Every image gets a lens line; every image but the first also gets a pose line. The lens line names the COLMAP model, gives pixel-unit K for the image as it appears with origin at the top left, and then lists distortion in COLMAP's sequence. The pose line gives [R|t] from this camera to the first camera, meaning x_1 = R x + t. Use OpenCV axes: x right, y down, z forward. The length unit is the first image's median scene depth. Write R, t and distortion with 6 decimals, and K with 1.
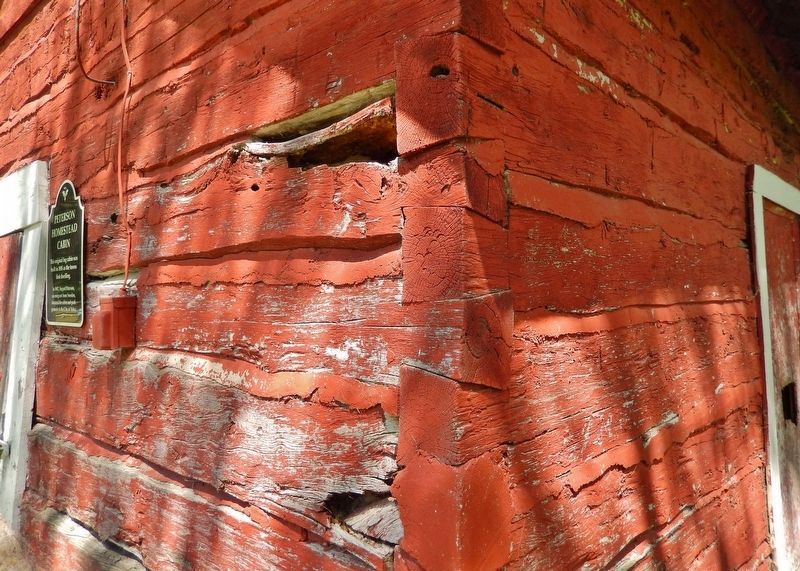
lens RADIAL K [[581.9, 0, 406.7], [0, 581.9, 271.7], [0, 0, 1]] dist [0.006620, 0.002927]
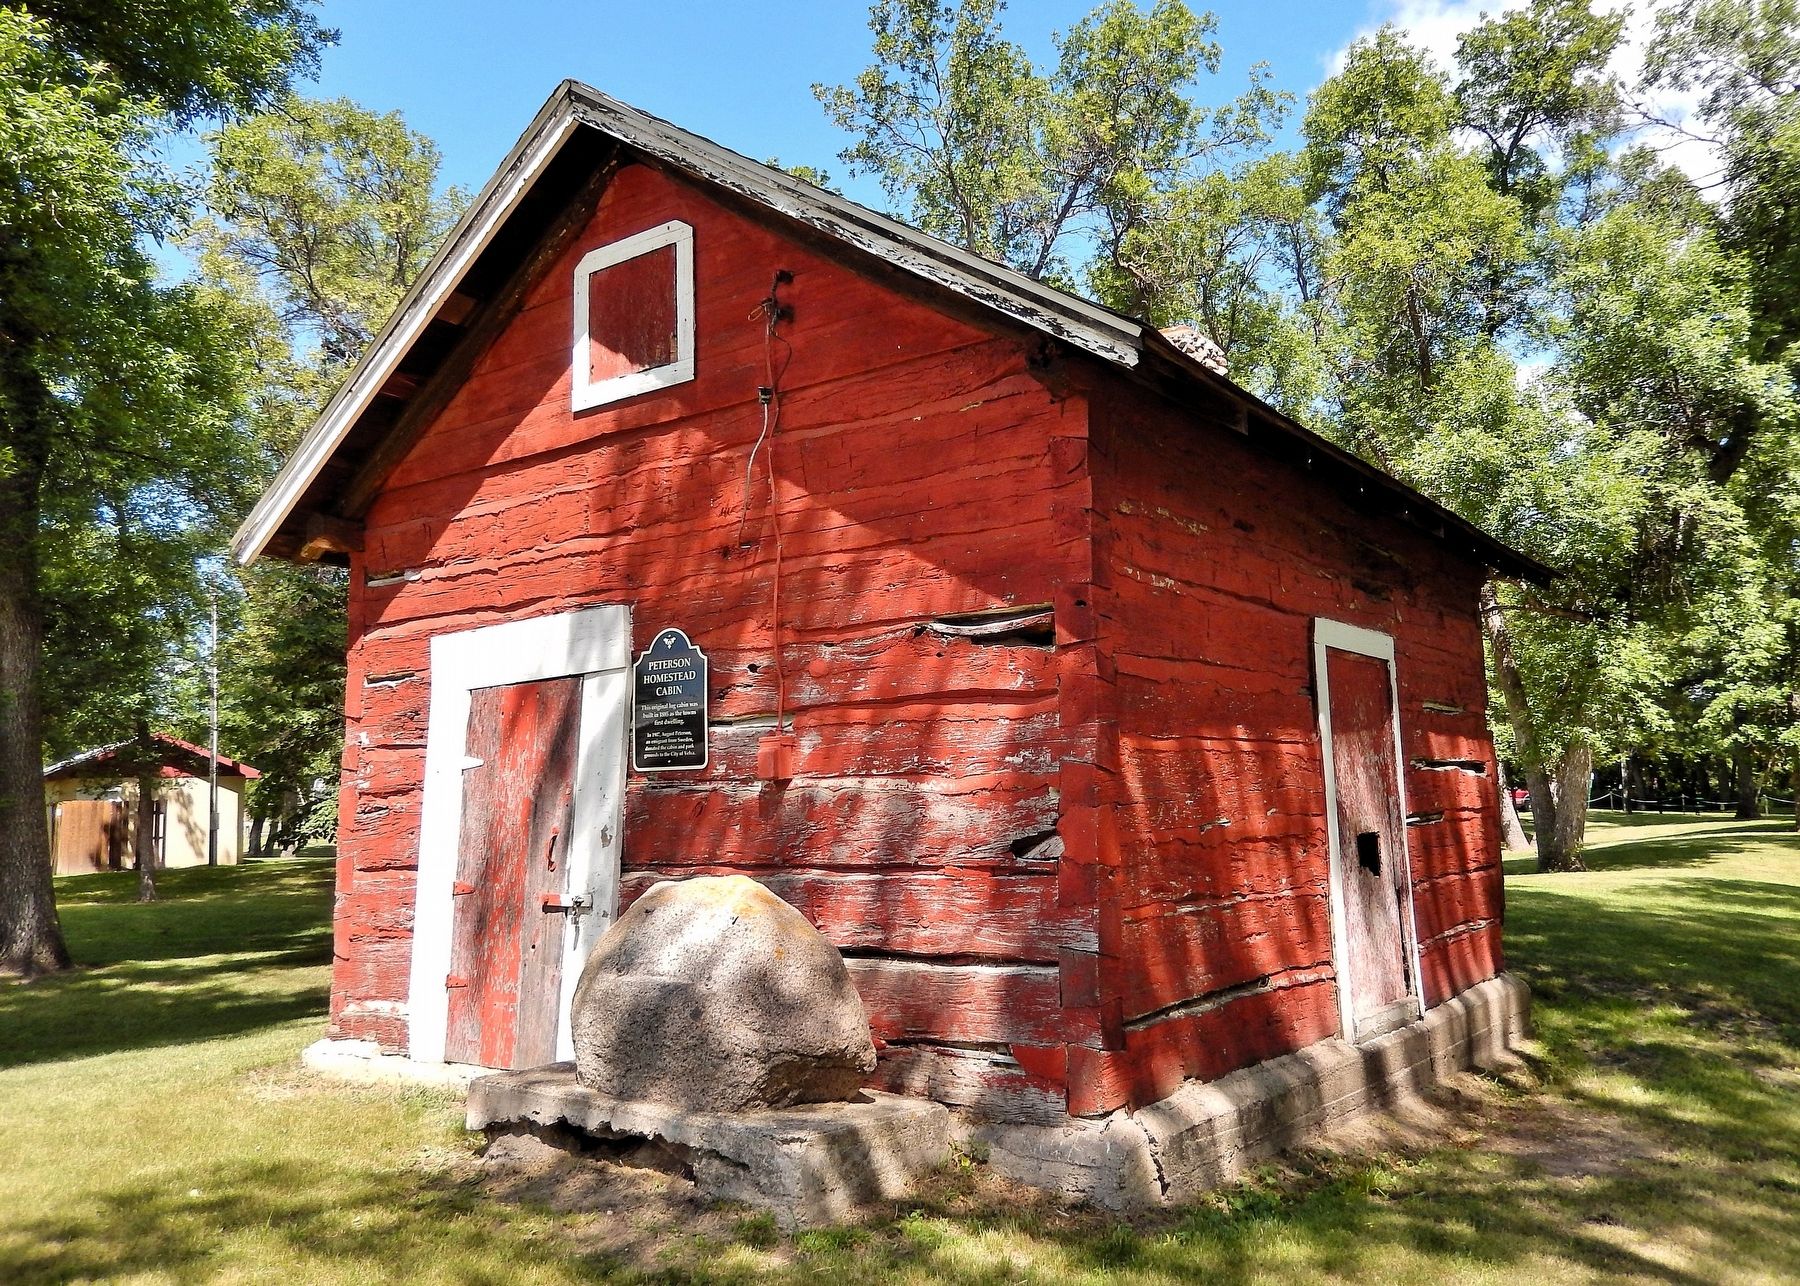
lens RADIAL K [[1400.2, 0, 903.1], [0, 1400.2, 642.1], [0, 0, 1]] dist [-0.033370, -0.000201]
pose [[0.995265, 0.004472, 0.097096, -0.726129], [0.002712, 0.997274, -0.073739, 0.087885], [-0.097161, 0.073653, 0.992540, -2.610823]]
